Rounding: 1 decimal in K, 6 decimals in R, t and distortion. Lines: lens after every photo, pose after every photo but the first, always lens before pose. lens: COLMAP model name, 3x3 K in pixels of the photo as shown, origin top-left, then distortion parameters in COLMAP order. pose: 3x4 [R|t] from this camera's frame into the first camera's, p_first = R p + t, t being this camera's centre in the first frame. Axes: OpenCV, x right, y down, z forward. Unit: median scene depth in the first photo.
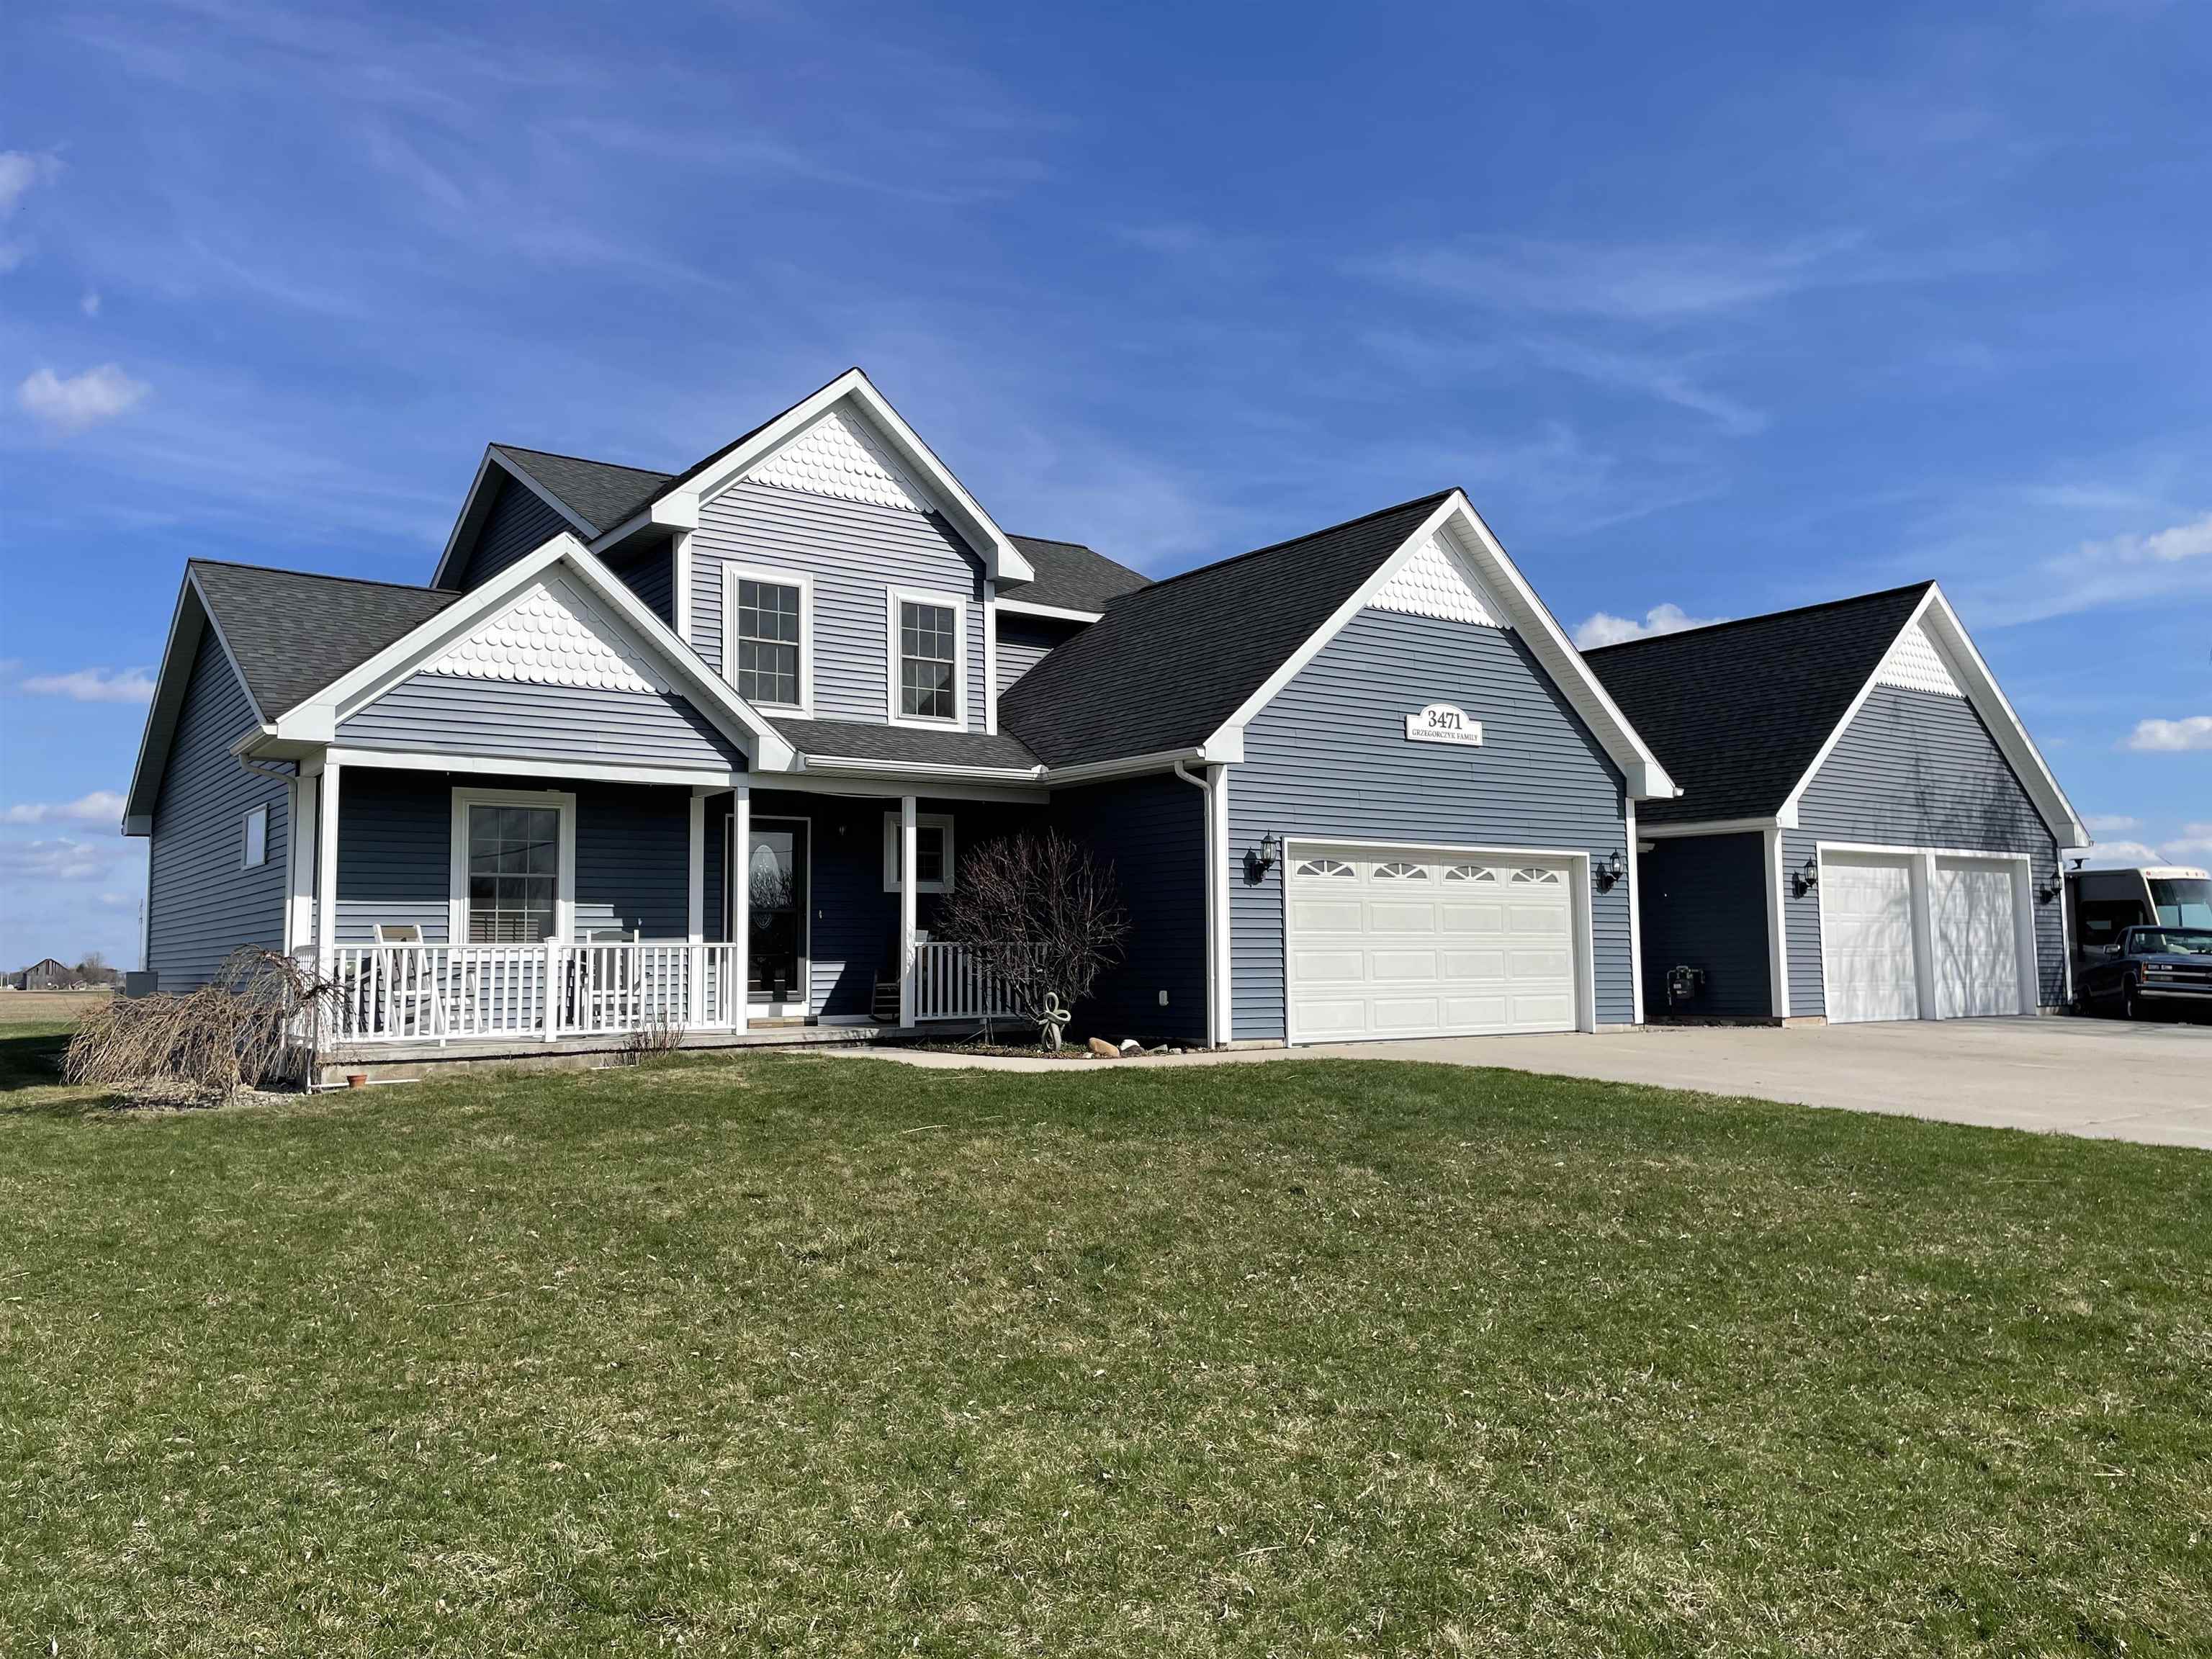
lens RADIAL K [[1678.0, 0, 1125.0], [0, 1678.0, 823.4], [0, 0, 1]] dist [0.113558, -0.142827]
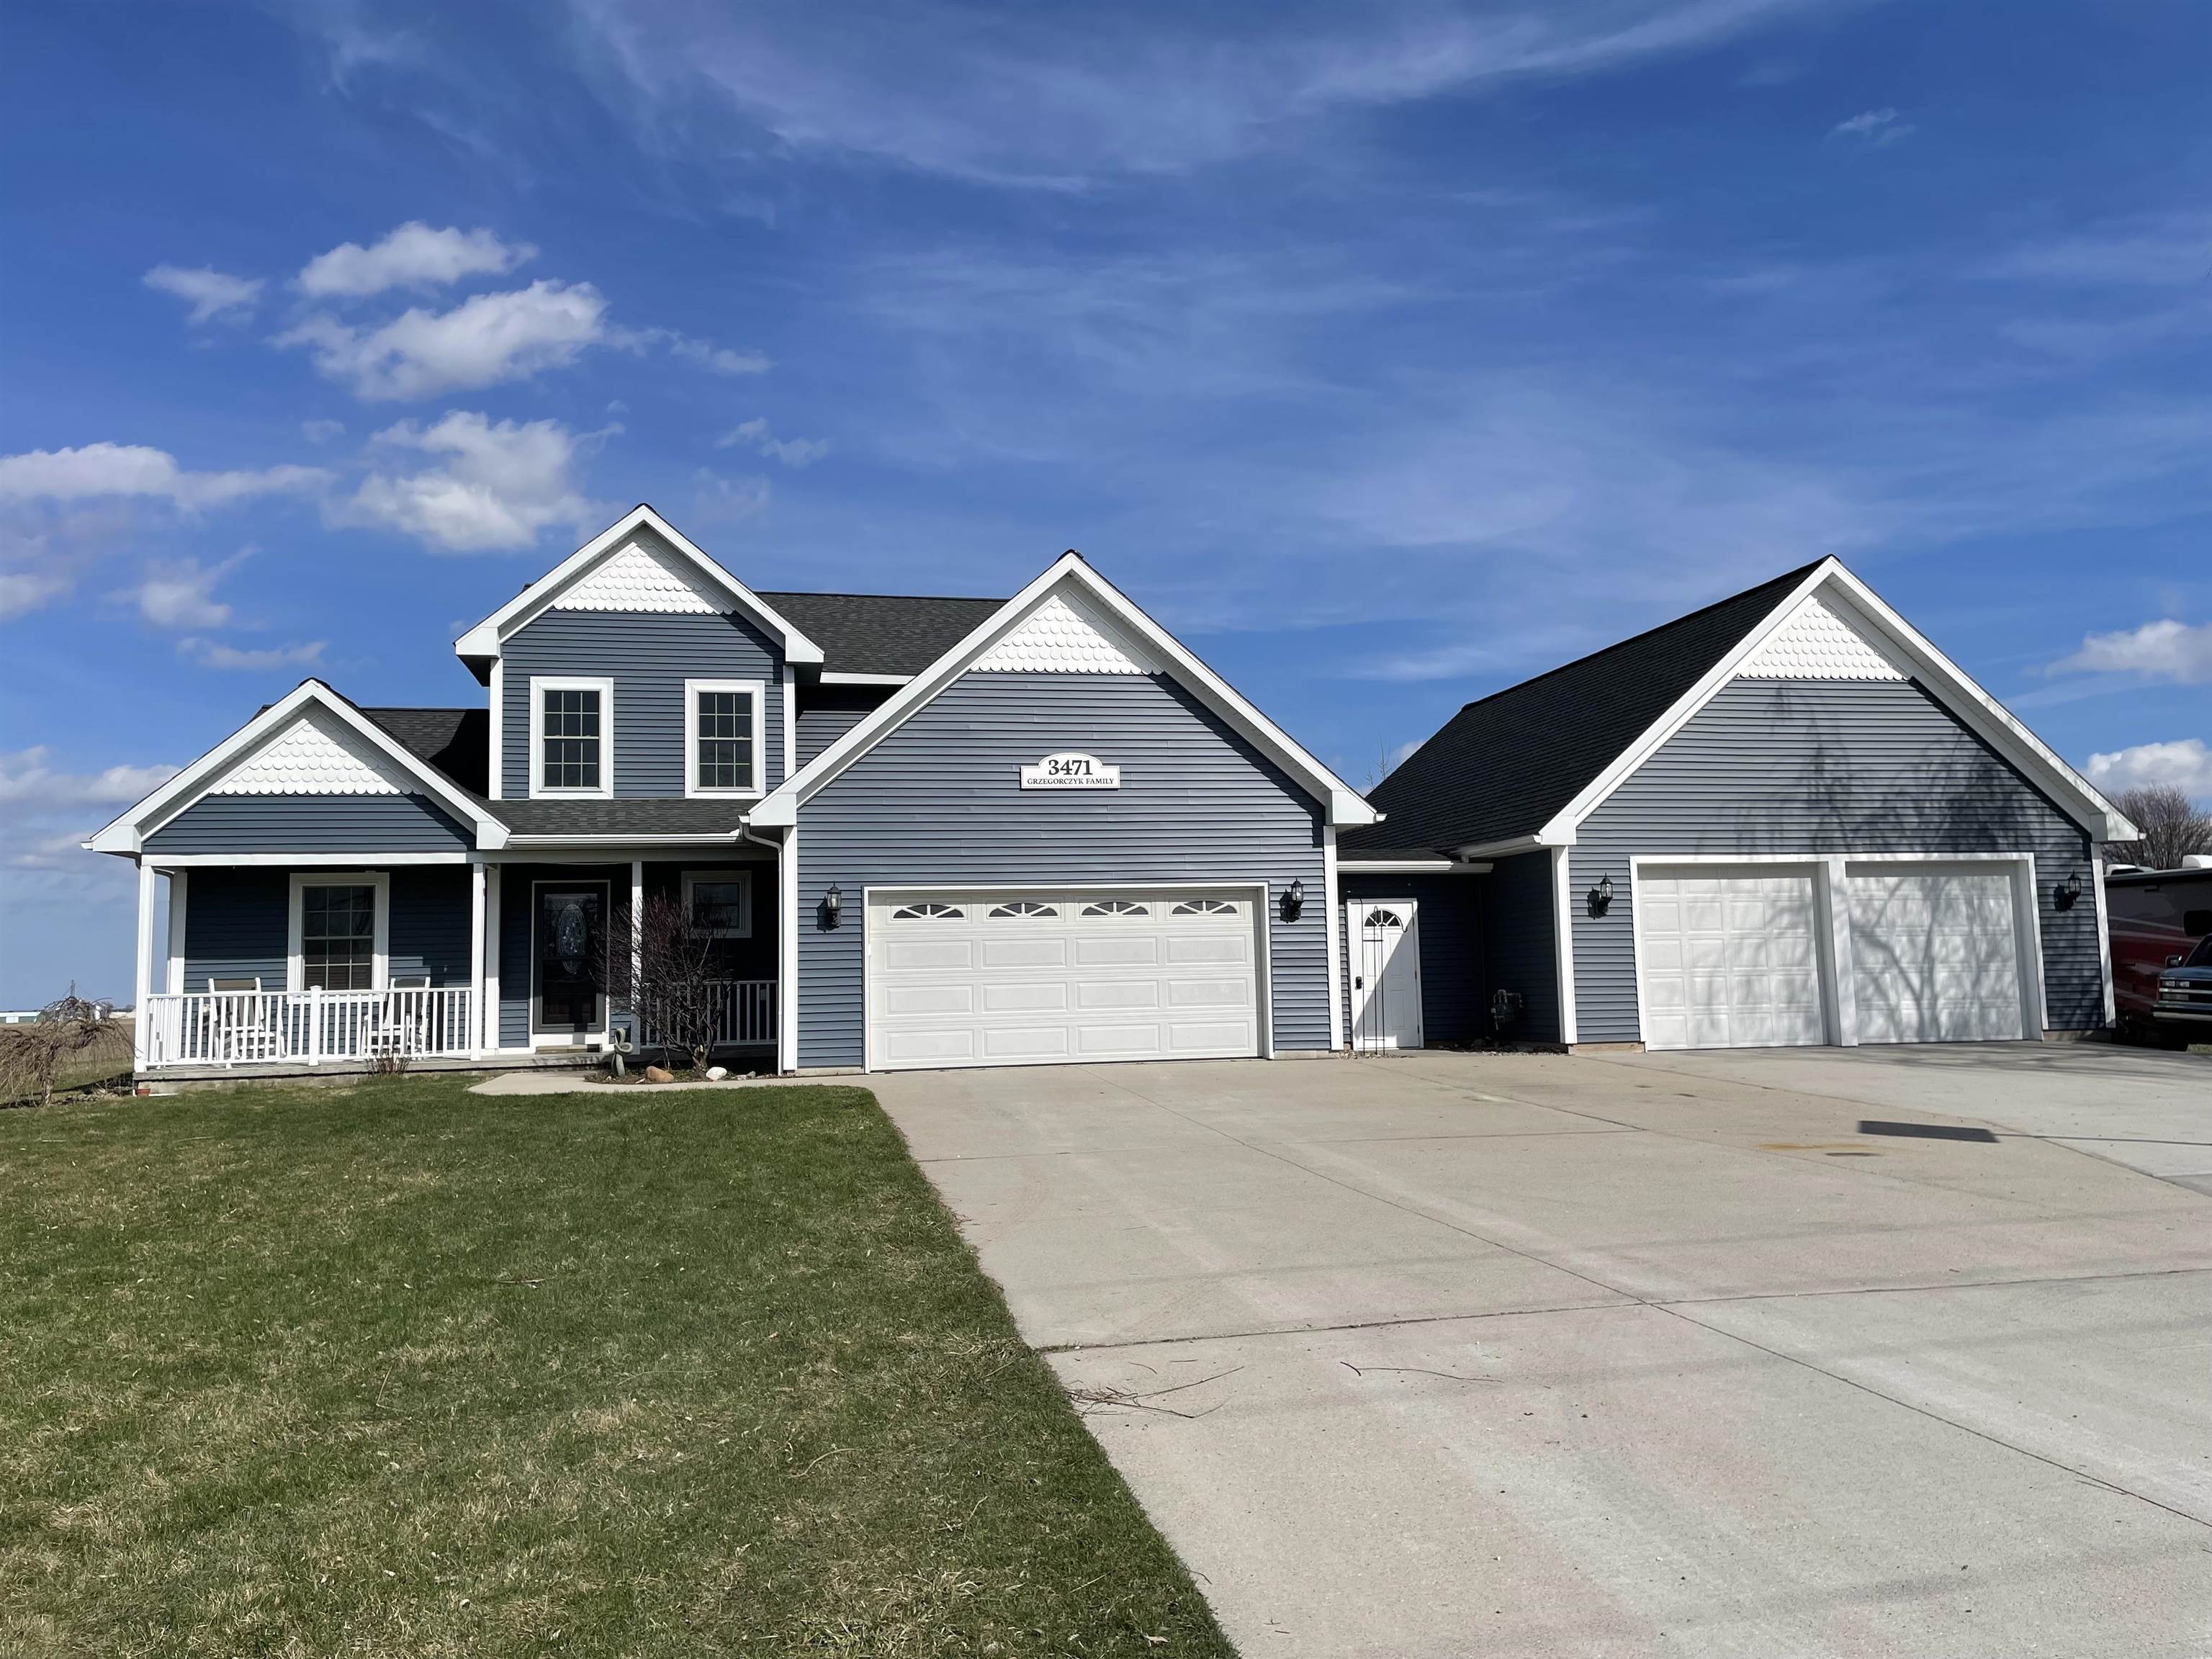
lens RADIAL K [[1678.0, 0, 1125.0], [0, 1678.0, 823.4], [0, 0, 1]] dist [0.113558, -0.142827]
pose [[0.910723, -0.049416, -0.410051, 0.657576], [0.047616, 0.998759, -0.014607, -0.008545], [0.410263, -0.006222, 0.911946, 0.039801]]
